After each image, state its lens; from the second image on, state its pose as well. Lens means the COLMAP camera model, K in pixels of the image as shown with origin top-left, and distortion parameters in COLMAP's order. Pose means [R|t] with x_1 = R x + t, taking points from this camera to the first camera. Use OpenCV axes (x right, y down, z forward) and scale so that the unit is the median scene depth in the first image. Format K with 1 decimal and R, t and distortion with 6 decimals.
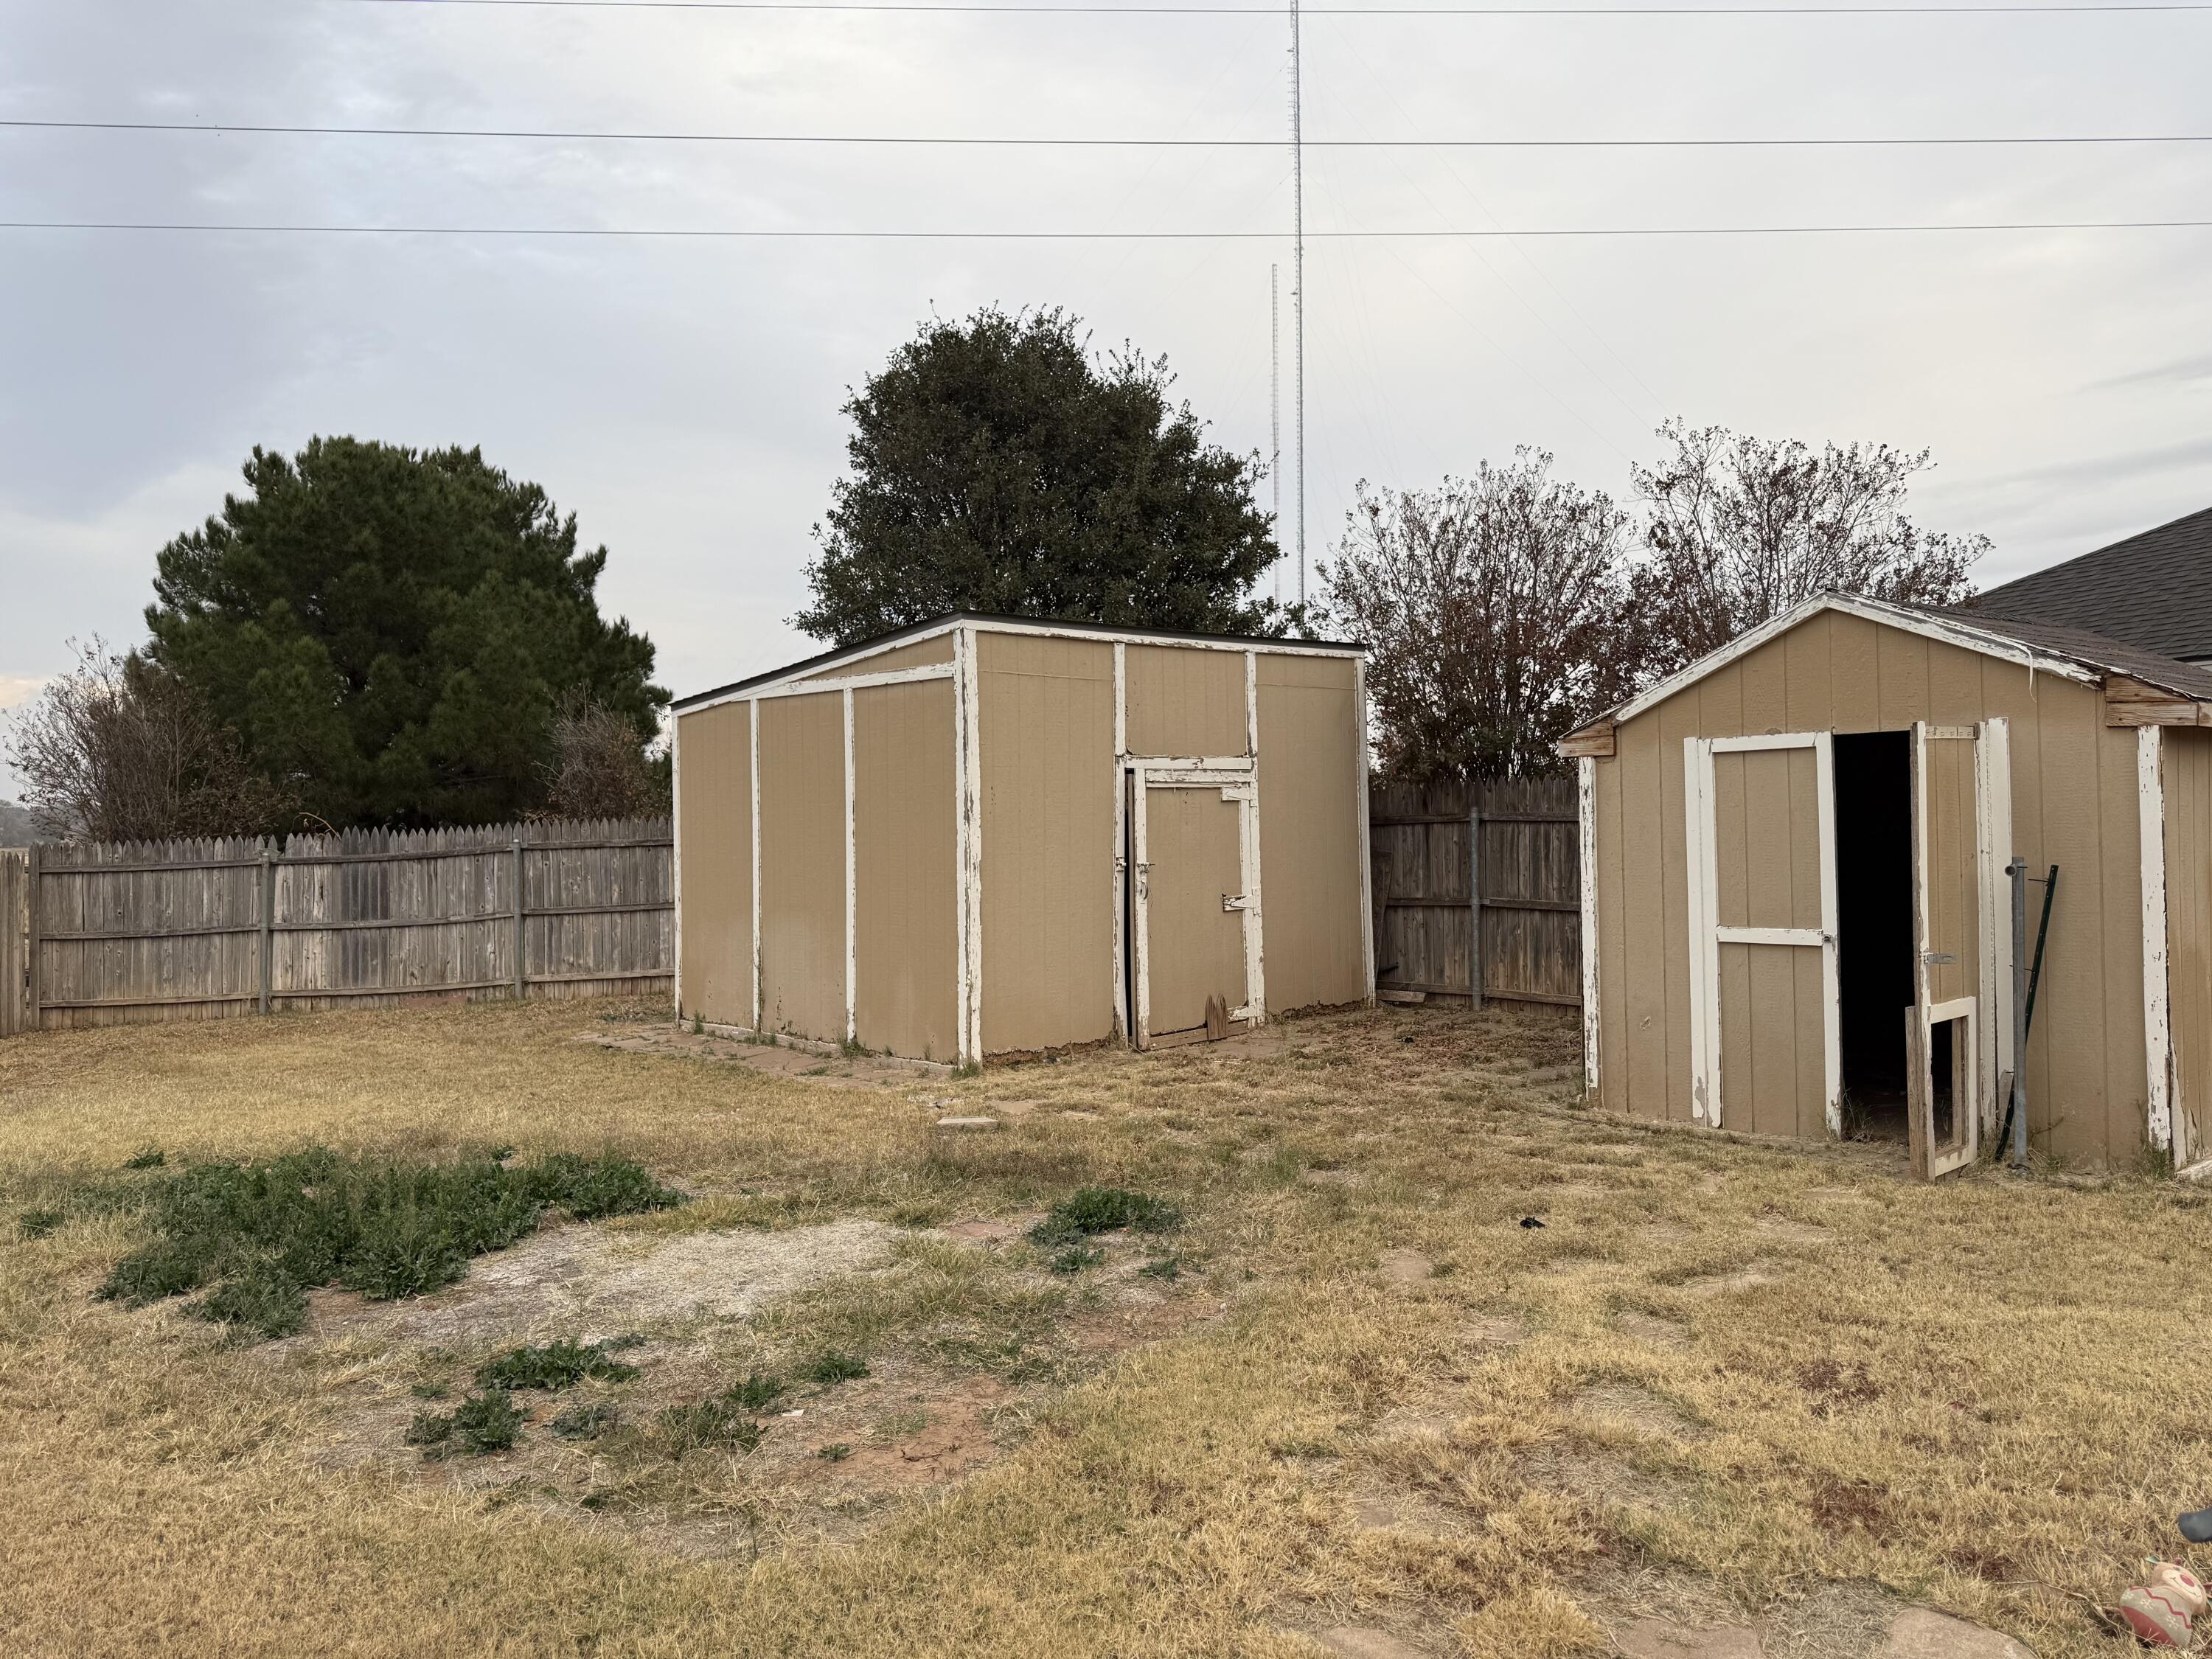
lens RADIAL K [[1520.1, 0, 1074.5], [0, 1520.1, 835.6], [0, 0, 1]] dist [0.115140, -0.158993]
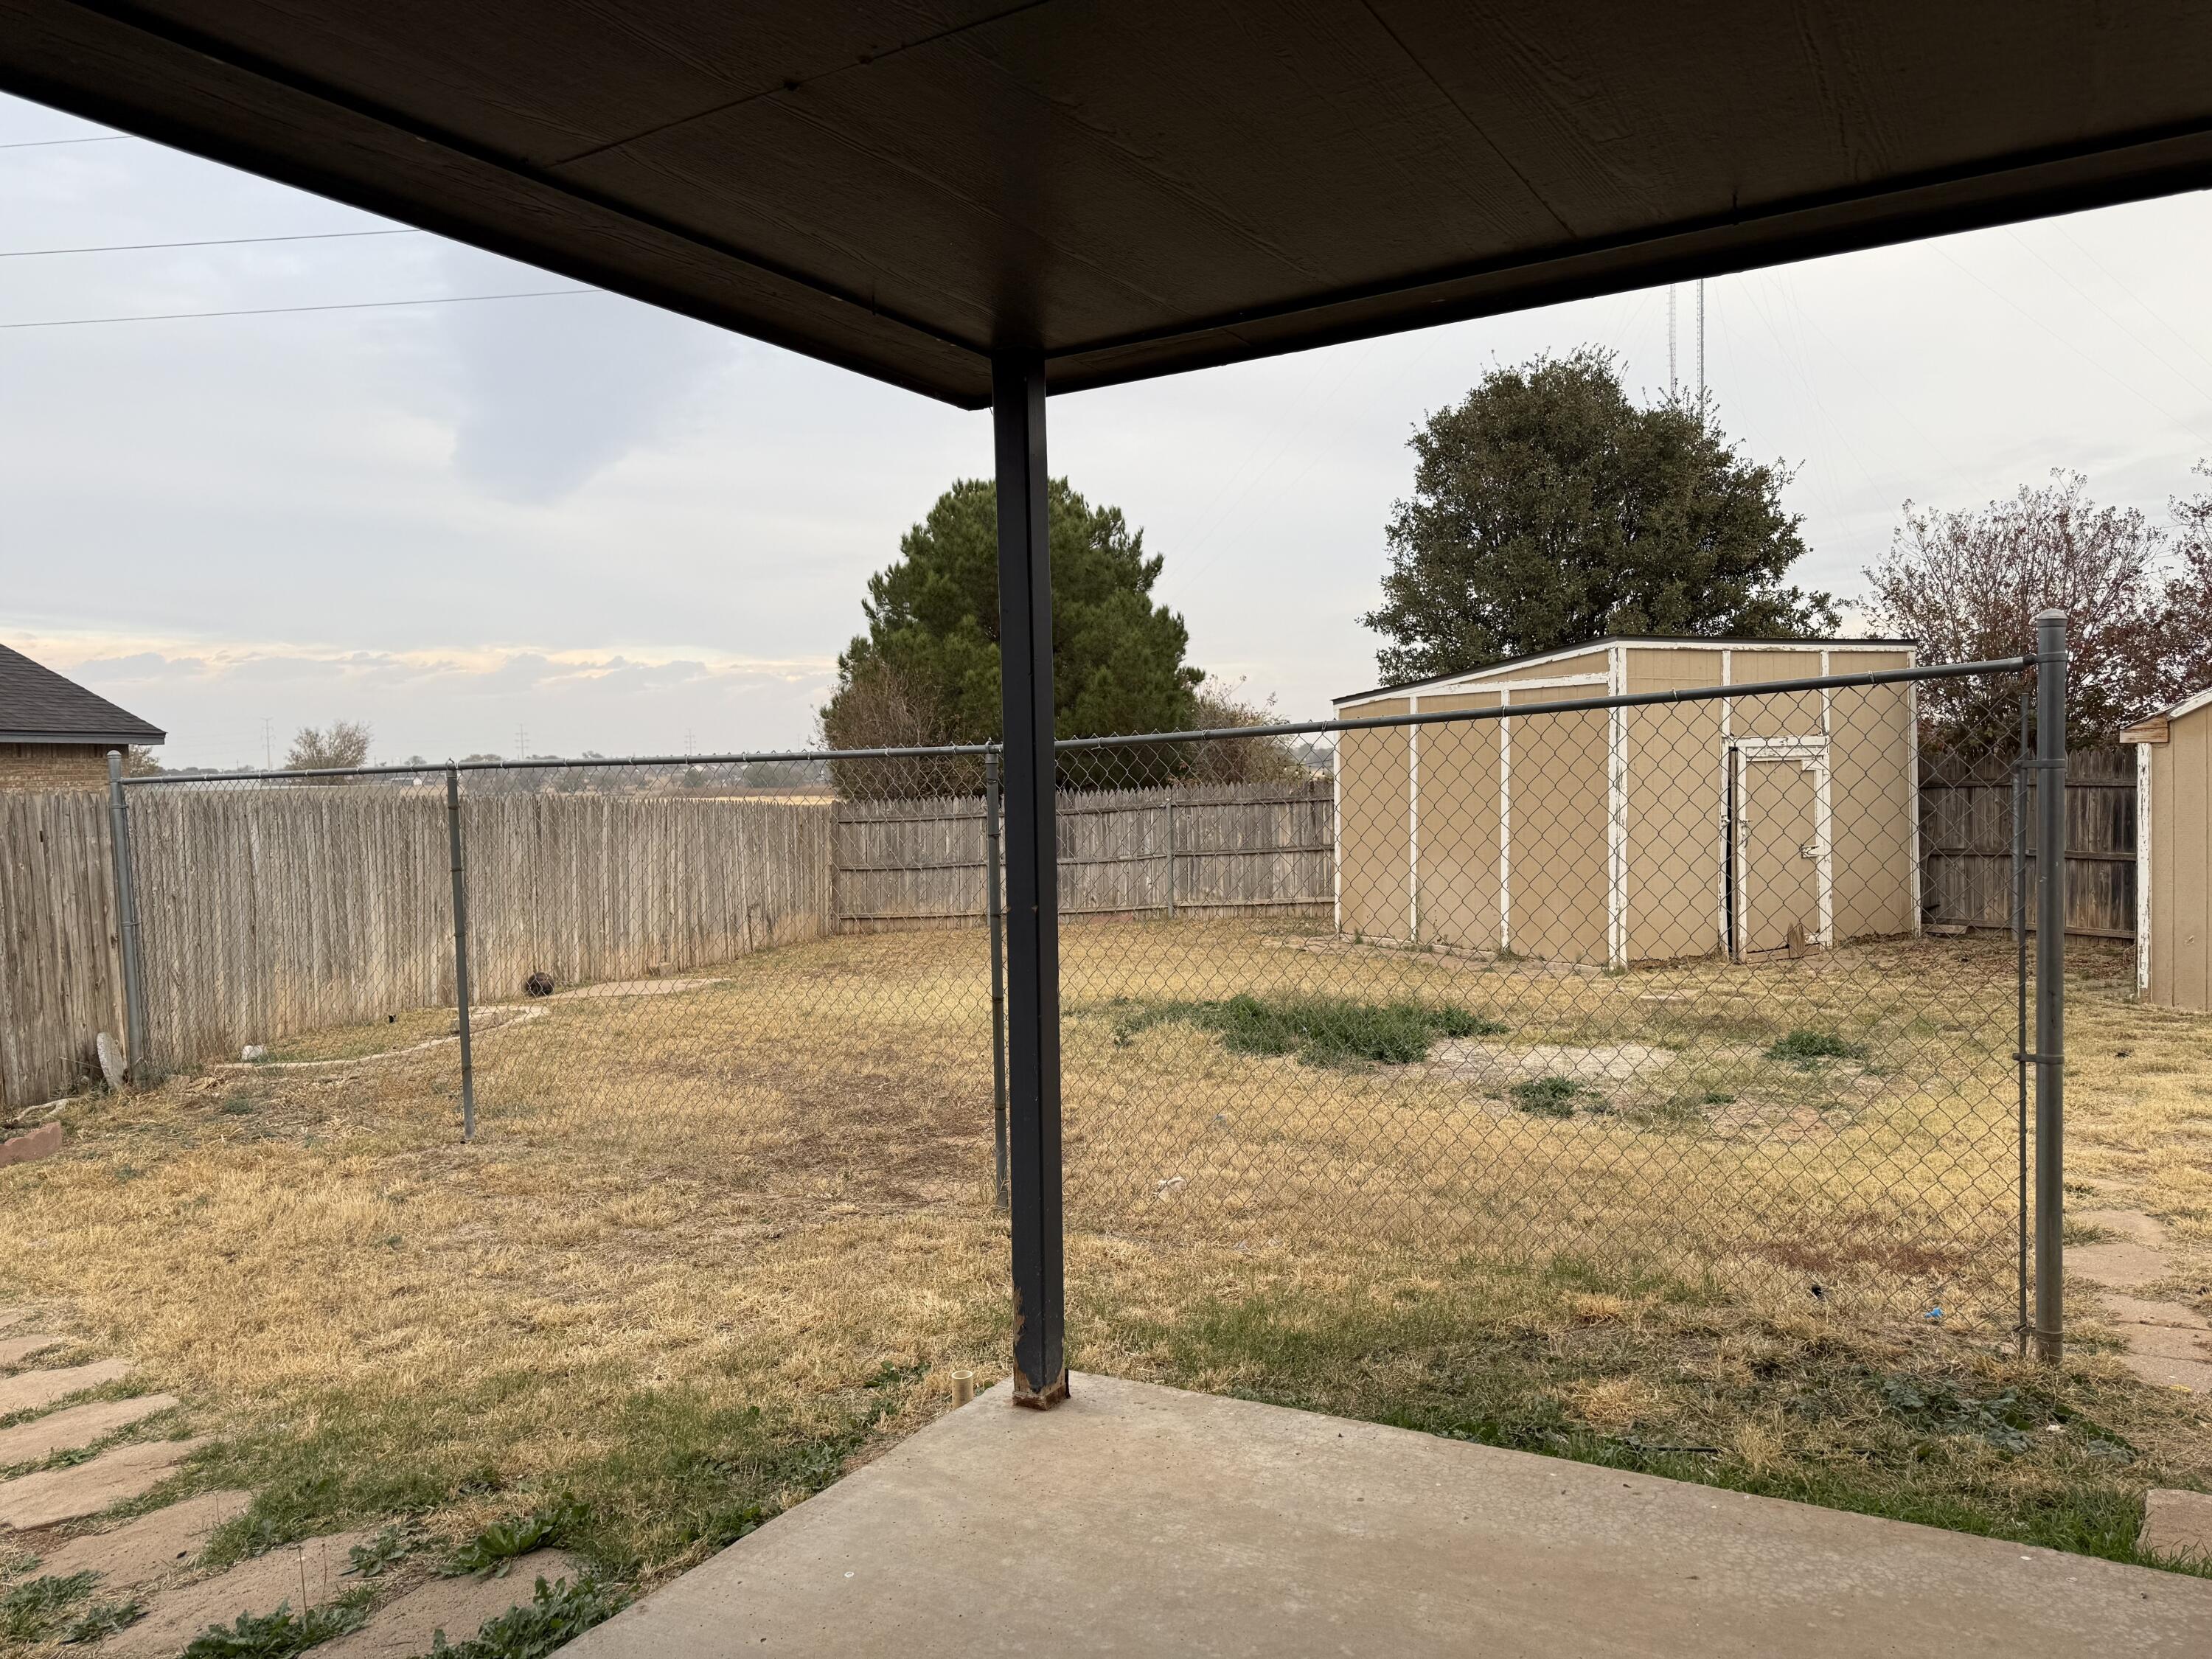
lens RADIAL K [[1520.1, 0, 1074.5], [0, 1520.1, 835.6], [0, 0, 1]] dist [0.115140, -0.158993]
pose [[0.974012, 0.006276, -0.226411, -0.175176], [0.001236, 0.999454, 0.033019, -0.010454], [0.226495, -0.032441, 0.973472, -0.343319]]
